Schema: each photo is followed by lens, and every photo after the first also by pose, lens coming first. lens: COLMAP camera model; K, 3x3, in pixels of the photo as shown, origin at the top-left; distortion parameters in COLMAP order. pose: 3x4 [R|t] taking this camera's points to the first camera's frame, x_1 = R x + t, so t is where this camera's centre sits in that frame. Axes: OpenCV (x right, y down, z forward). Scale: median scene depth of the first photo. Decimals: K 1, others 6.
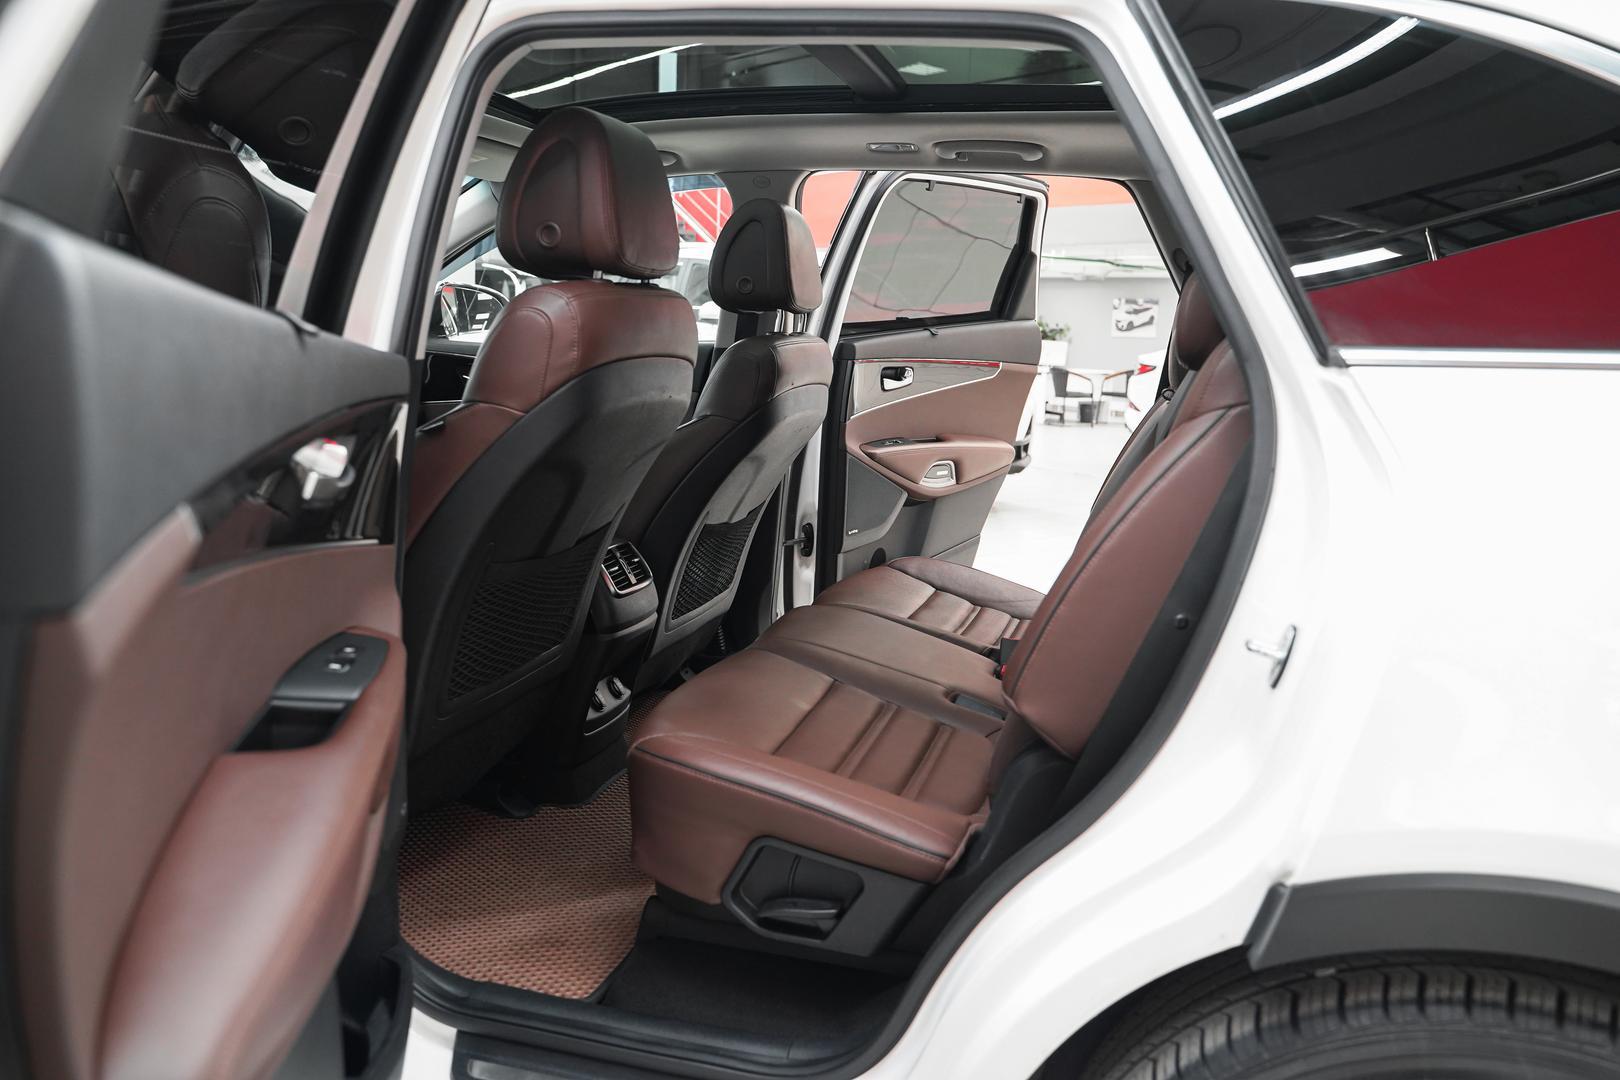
lens RADIAL K [[1312.3, 0, 810.0], [0, 1312.3, 540.0], [0, 0, 1]] dist [-0.016586, 0.000471]
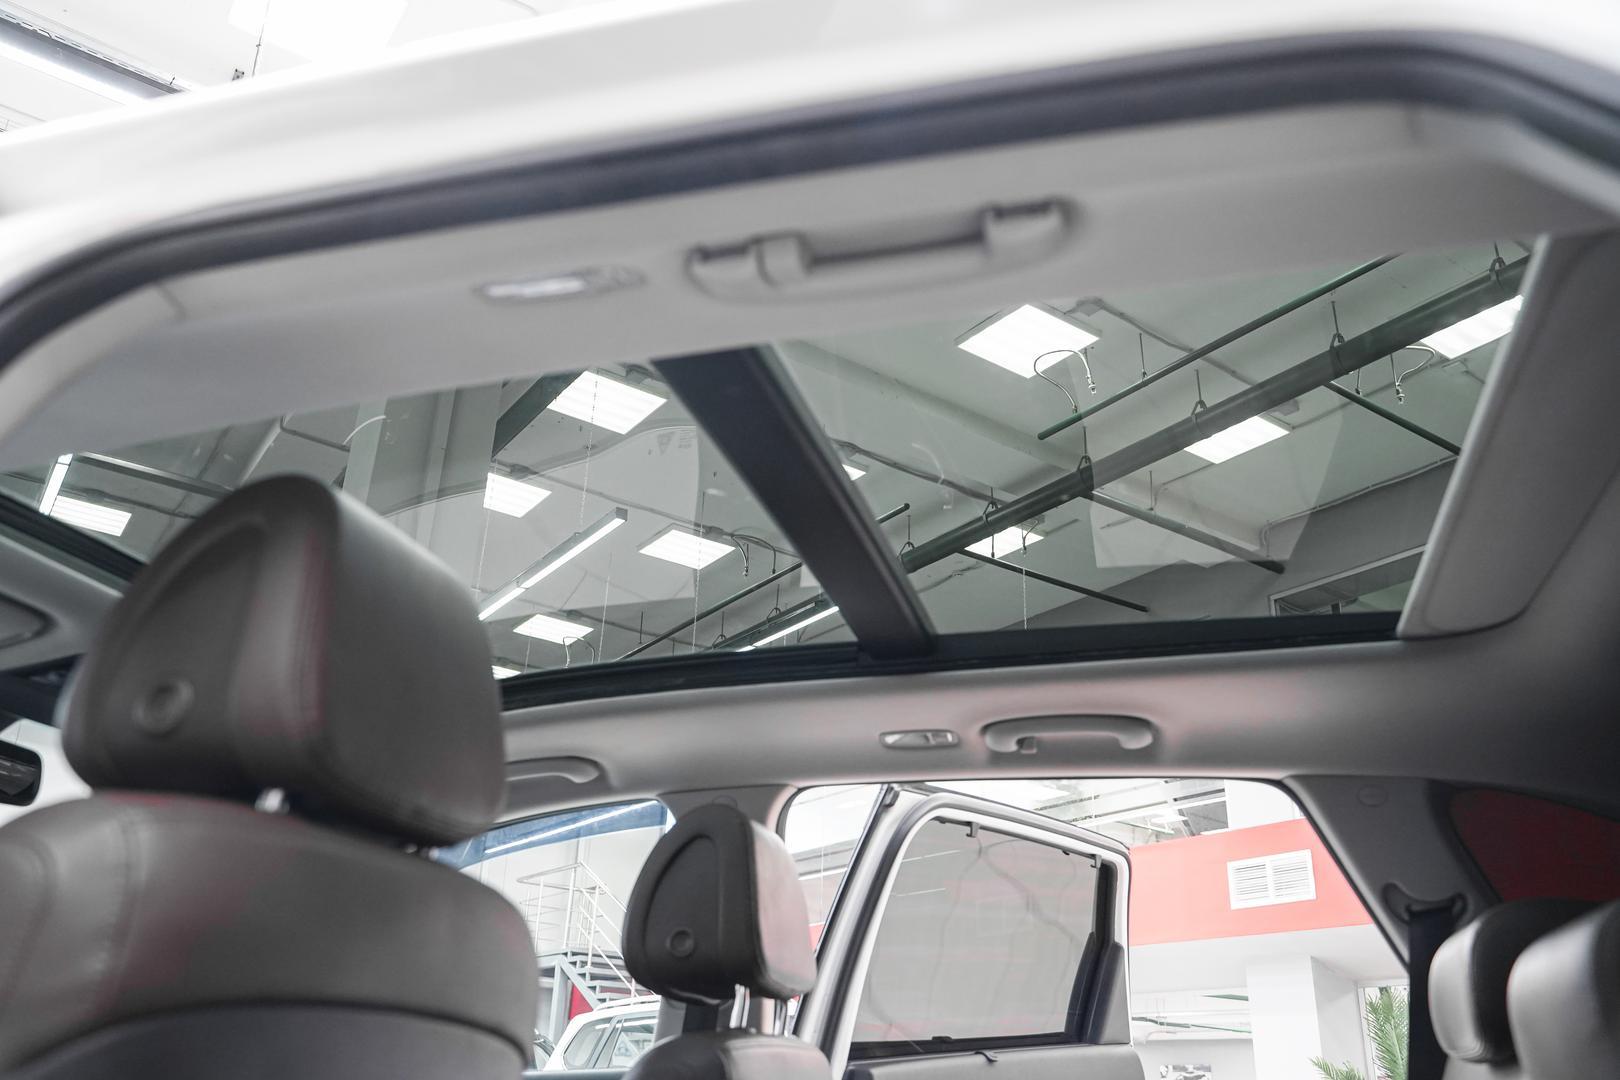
lens RADIAL K [[1279.4, 0, 810.0], [0, 1279.4, 540.0], [0, 0, 1]] dist [-0.009867, -0.007165]
pose [[0.999930, -0.010752, -0.005004, 0.010499], [0.006210, 0.834204, -0.551421, -0.023972], [0.010103, 0.551351, 0.834212, 0.349613]]
